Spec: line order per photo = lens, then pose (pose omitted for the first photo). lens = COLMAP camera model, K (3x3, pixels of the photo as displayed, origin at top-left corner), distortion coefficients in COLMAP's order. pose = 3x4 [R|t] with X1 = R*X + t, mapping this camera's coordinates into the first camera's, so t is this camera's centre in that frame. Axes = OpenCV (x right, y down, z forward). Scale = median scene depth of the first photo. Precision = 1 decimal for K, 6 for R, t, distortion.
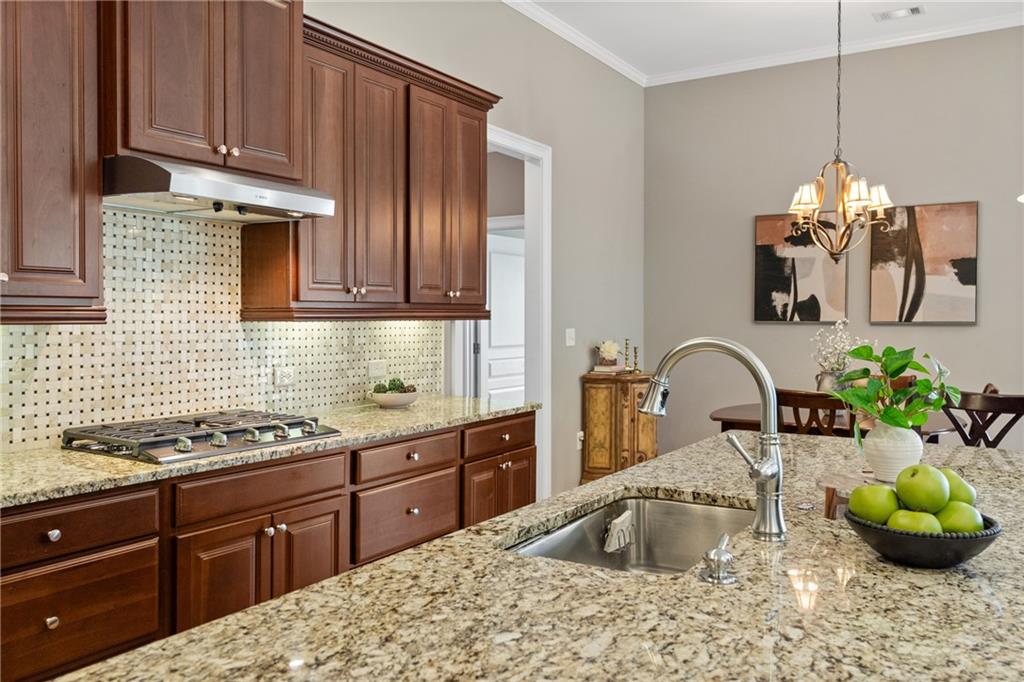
lens RADIAL K [[848.0, 0, 513.3], [0, 848.0, 340.4], [0, 0, 1]] dist [0.042996, 0.001388]
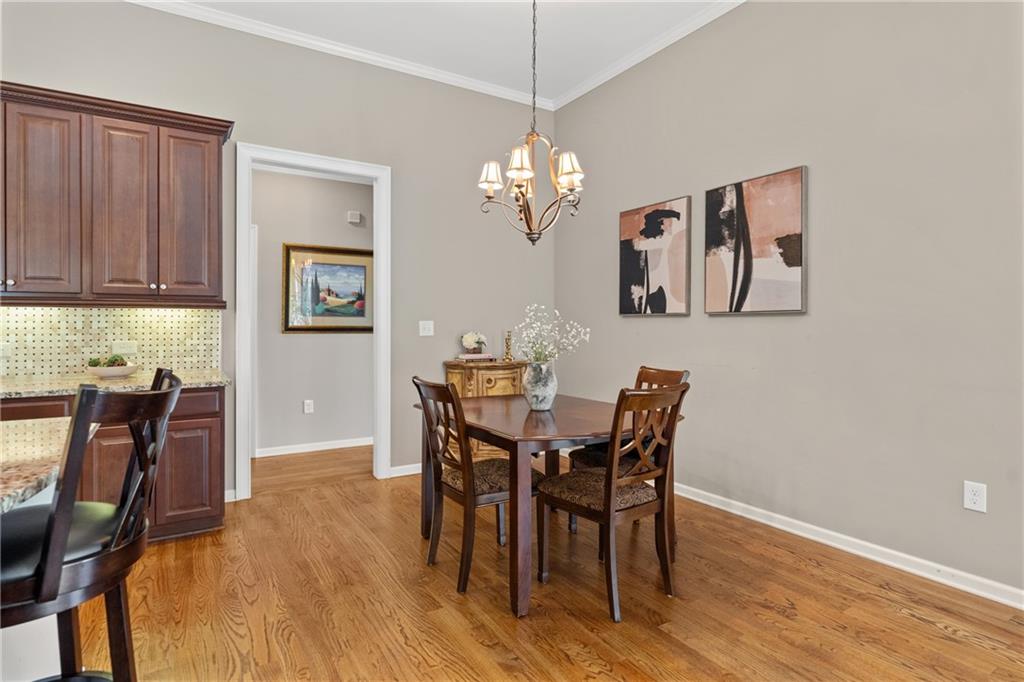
lens RADIAL K [[546.8, 0, 510.2], [0, 546.8, 333.9], [0, 0, 1]] dist [-0.000114, 0.000915]
pose [[0.886062, 0.005895, -0.463530, 0.515582], [-0.011828, 0.999881, -0.009895, 0.010014], [0.463417, 0.014250, 0.886026, 0.383004]]
